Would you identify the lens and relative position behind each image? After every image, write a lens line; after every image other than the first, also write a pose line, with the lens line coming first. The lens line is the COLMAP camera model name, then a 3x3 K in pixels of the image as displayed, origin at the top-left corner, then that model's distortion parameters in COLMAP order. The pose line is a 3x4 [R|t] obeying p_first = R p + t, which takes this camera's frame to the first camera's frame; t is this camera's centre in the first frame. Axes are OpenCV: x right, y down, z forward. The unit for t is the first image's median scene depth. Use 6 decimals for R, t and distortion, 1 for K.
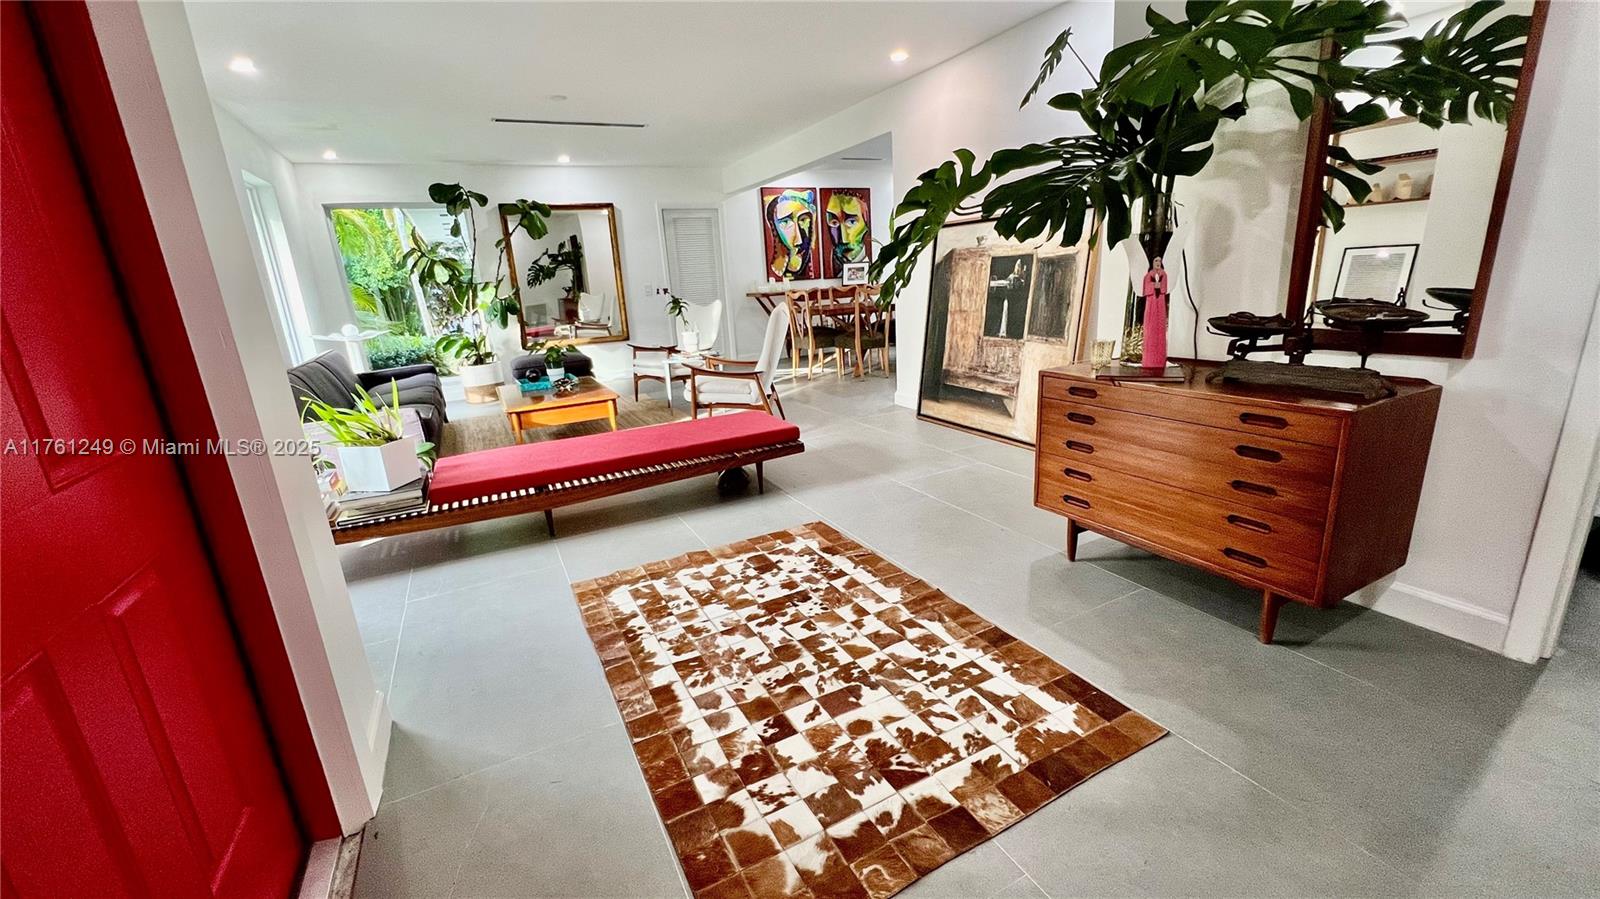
lens RADIAL K [[644.6, 0, 800.6], [0, 644.6, 449.2], [0, 0, 1]] dist [0.000115, 0.000544]
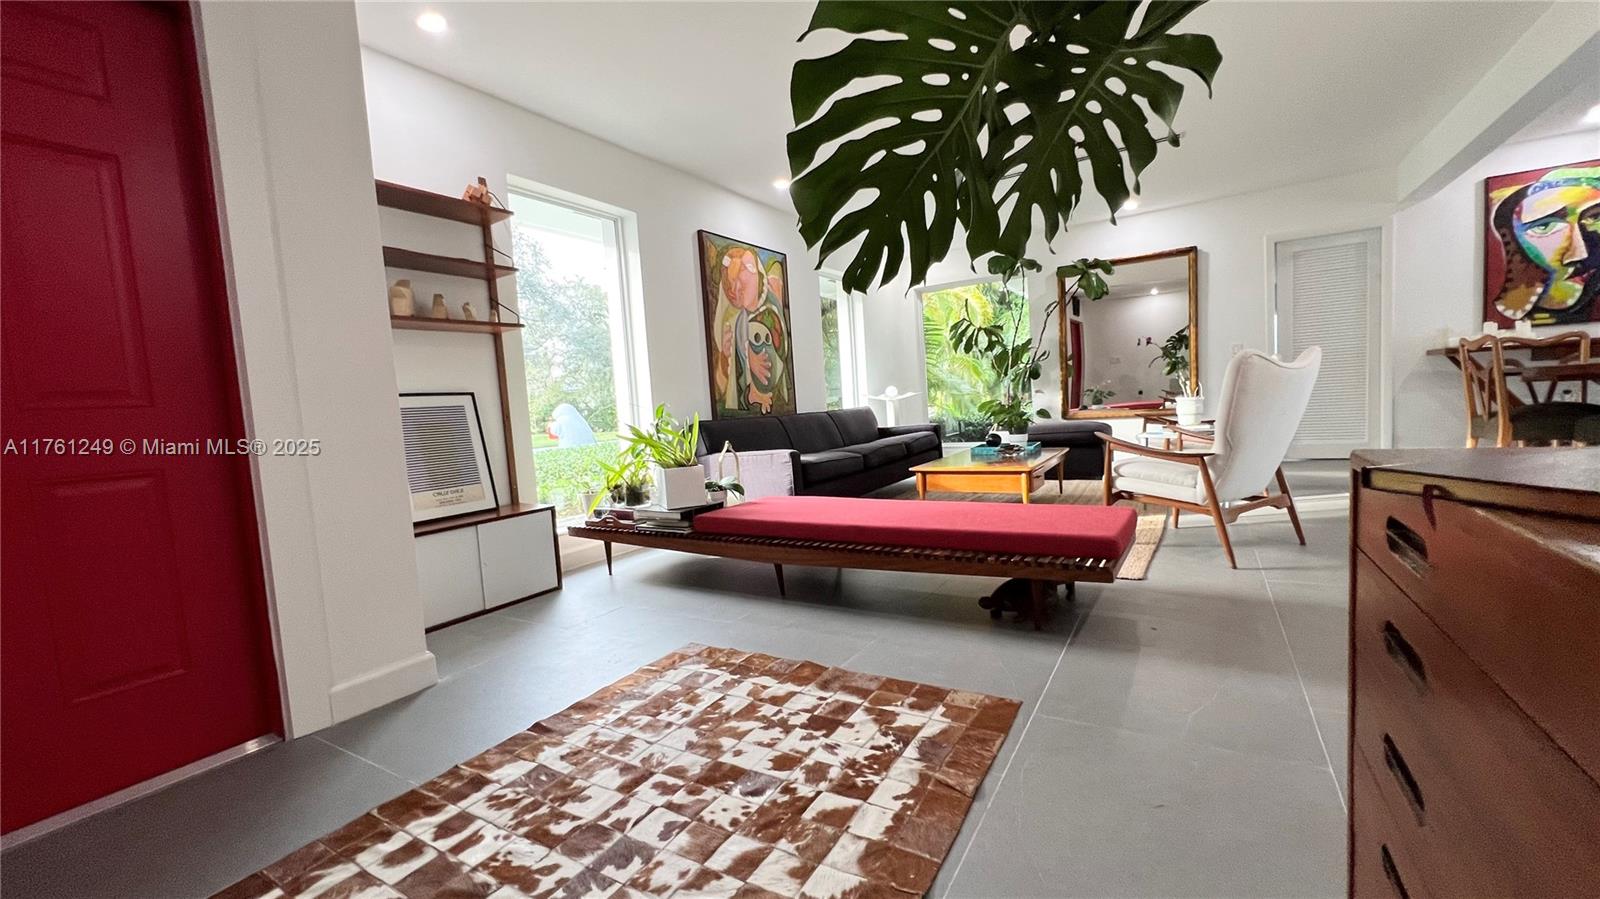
lens RADIAL K [[644.6, 0, 811.0], [0, 644.6, 453.9], [0, 0, 1]] dist [0.000115, 0.000544]
pose [[0.521202, 0.091215, -0.848545, 0.226129], [-0.192317, 0.981251, -0.012646, -0.033411], [0.831482, 0.169781, 0.528972, 0.300635]]
